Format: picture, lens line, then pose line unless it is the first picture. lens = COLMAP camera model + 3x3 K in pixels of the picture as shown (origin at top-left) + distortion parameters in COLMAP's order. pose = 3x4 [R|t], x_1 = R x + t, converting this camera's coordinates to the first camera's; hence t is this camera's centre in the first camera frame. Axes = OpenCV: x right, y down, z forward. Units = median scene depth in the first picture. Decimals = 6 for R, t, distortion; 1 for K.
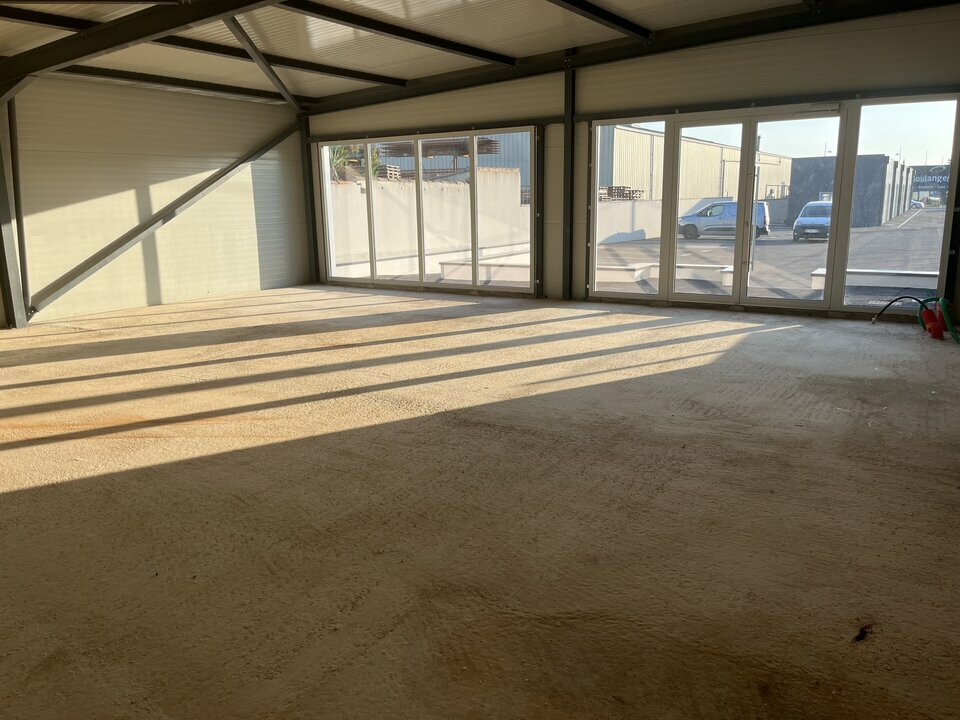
lens RADIAL K [[721.4, 0, 482.1], [0, 721.4, 351.8], [0, 0, 1]] dist [0.044515, -0.109004]
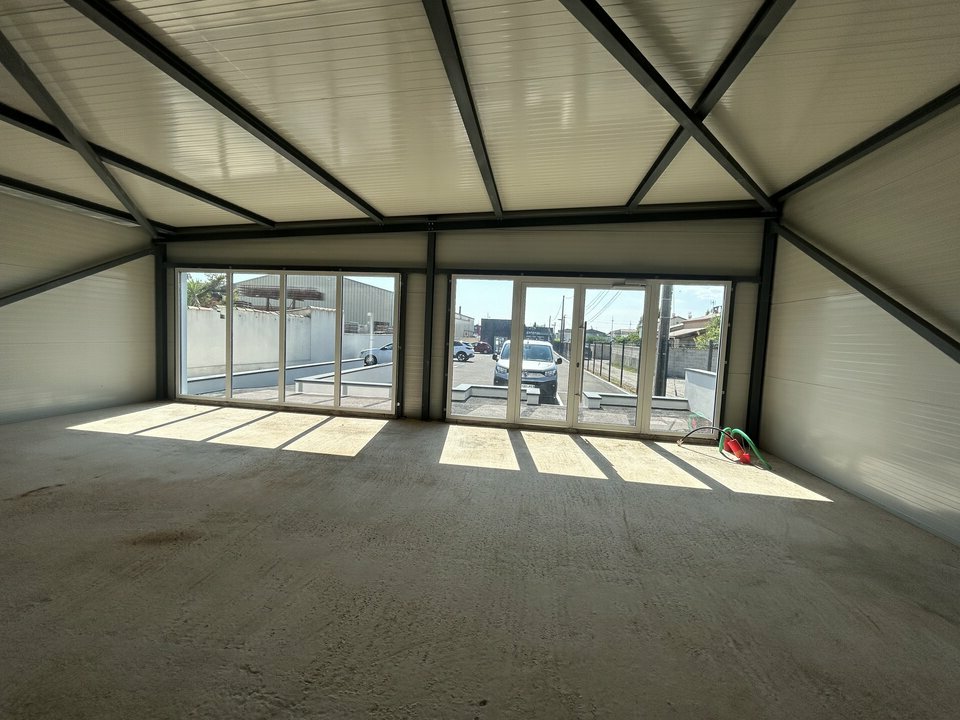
lens RADIAL K [[381.3, 0, 480.5], [0, 381.3, 365.7], [0, 0, 1]] dist [-0.000693, -0.000008]
pose [[0.906158, 0.030618, 0.421831, -0.062012], [0.022865, 0.992371, -0.121148, -0.081938], [-0.422322, 0.119425, 0.898544, 0.391645]]
